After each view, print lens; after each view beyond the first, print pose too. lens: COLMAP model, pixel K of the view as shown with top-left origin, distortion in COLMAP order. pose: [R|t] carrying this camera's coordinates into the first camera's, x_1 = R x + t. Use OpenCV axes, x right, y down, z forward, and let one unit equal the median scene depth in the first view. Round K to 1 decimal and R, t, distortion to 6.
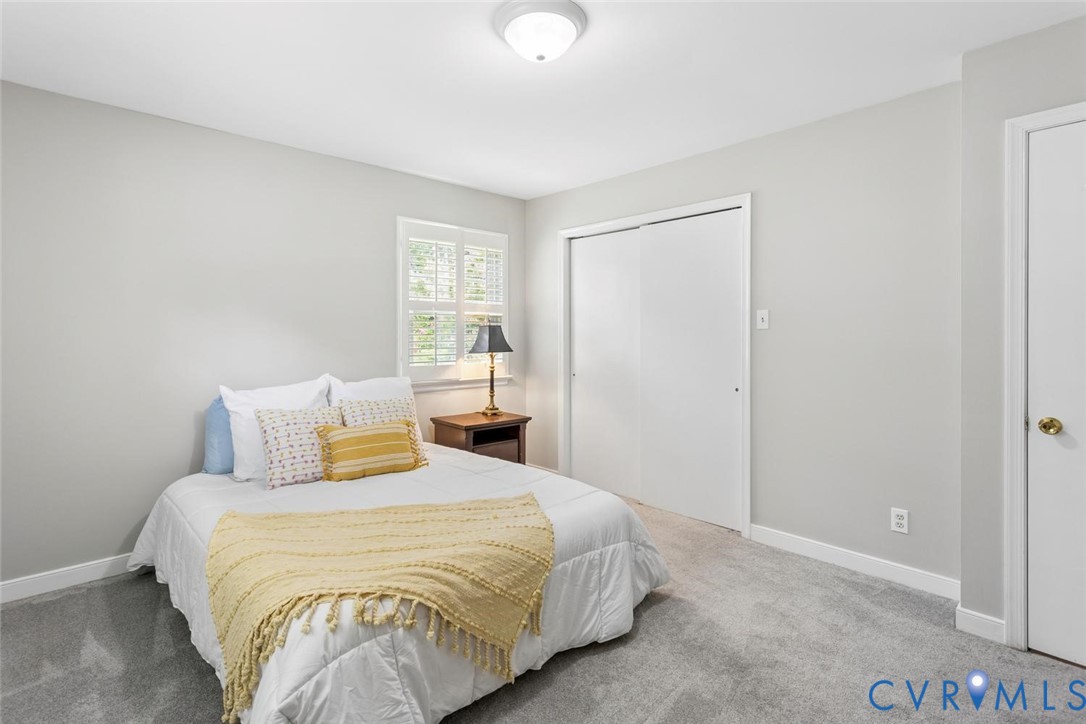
lens RADIAL K [[525.6, 0, 528.8], [0, 525.6, 337.2], [0, 0, 1]] dist [0.006418, 0.000679]
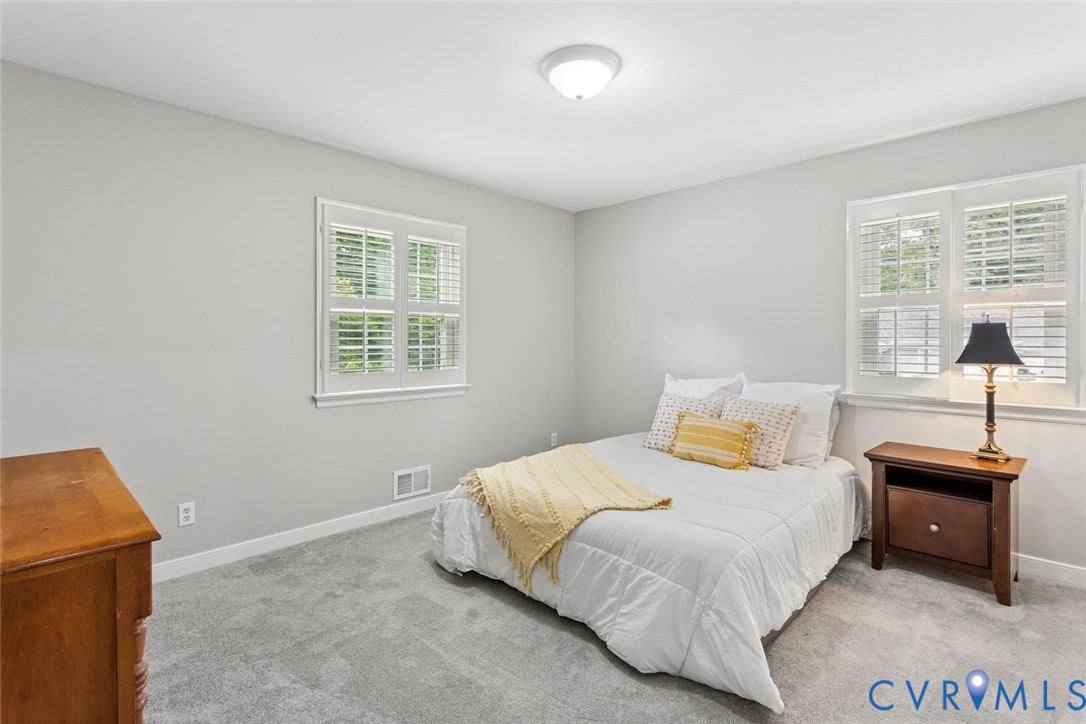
lens RADIAL K [[525.6, 0, 542.1], [0, 525.6, 350.9], [0, 0, 1]] dist [0.006418, 0.000679]
pose [[0.047538, 0.019371, -0.998682, 0.815838], [-0.007309, 0.999792, 0.019044, 0.005888], [0.998843, 0.006394, 0.047670, 0.612159]]
